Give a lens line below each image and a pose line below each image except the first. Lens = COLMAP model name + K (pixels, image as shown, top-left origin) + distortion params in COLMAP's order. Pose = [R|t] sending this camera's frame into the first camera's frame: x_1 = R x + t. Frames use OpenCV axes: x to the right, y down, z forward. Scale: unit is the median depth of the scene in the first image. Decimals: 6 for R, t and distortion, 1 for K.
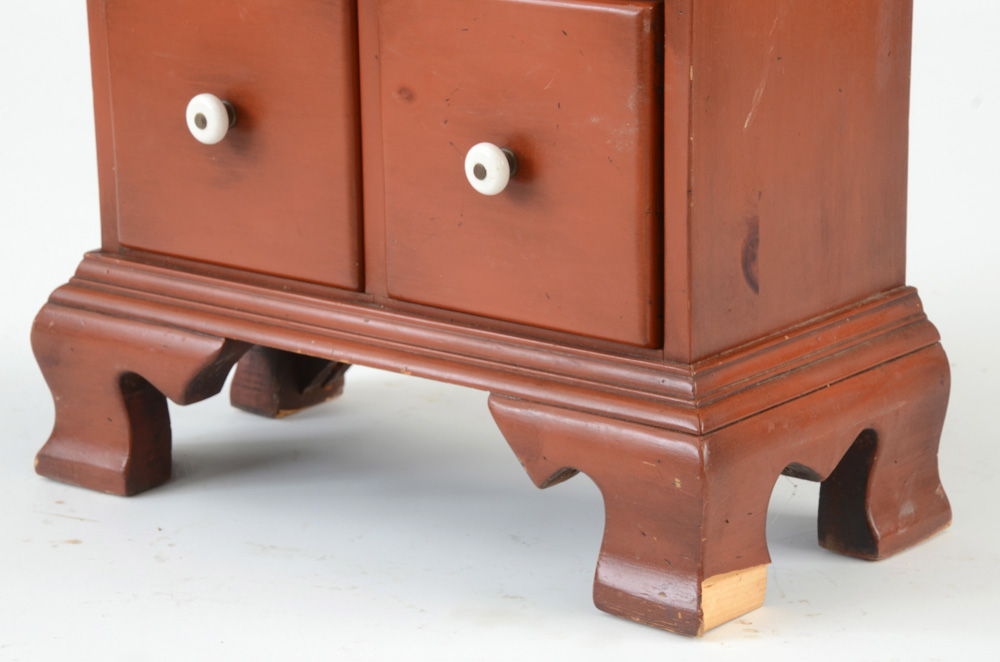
lens RADIAL K [[3484.7, 0, 500.0], [0, 3484.7, 331.0], [0, 0, 1]] dist [1.169644, 2.390769]
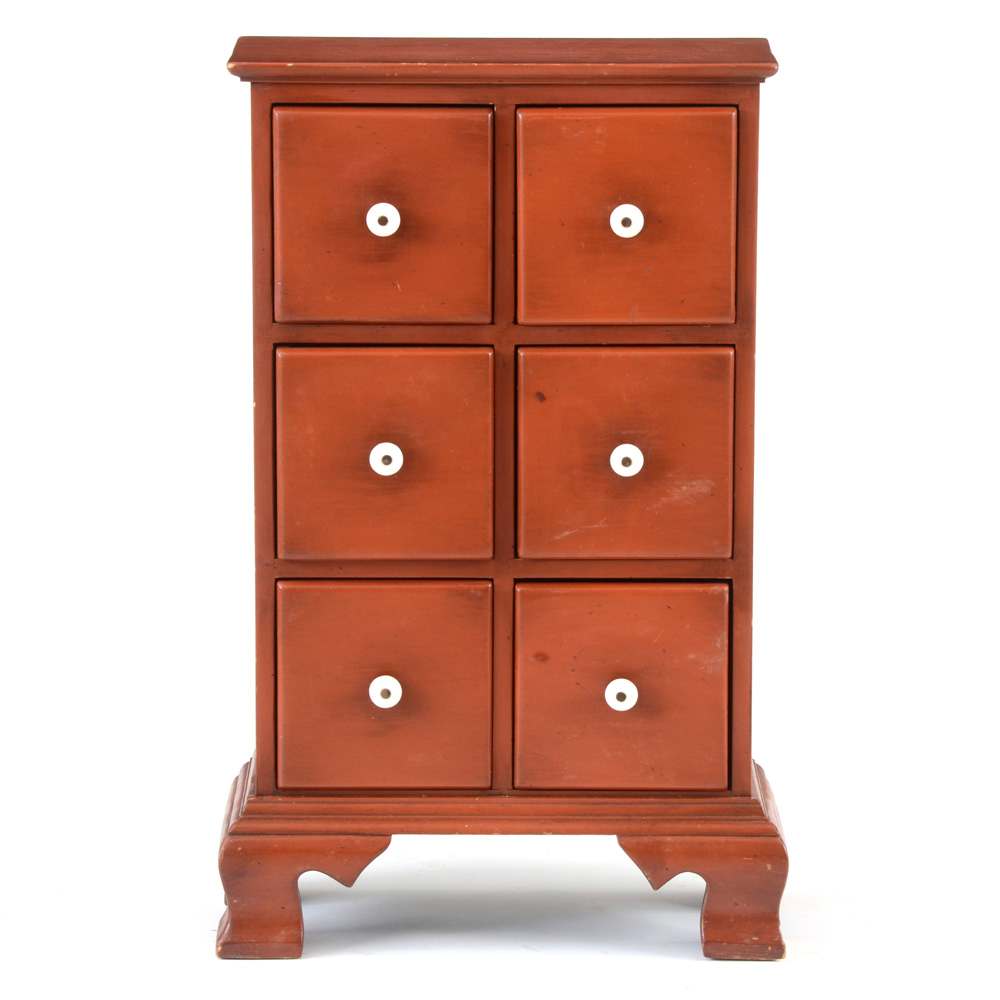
lens RADIAL K [[5568.4, 0, 500.0], [0, 5568.4, 500.0], [0, 0, 1]] dist [0.813980, 13.625615]
pose [[0.790833, -0.096131, 0.604436, -1.556822], [0.148230, 0.988269, -0.036764, -0.047448], [-0.593811, 0.118670, 0.795805, -1.008764]]
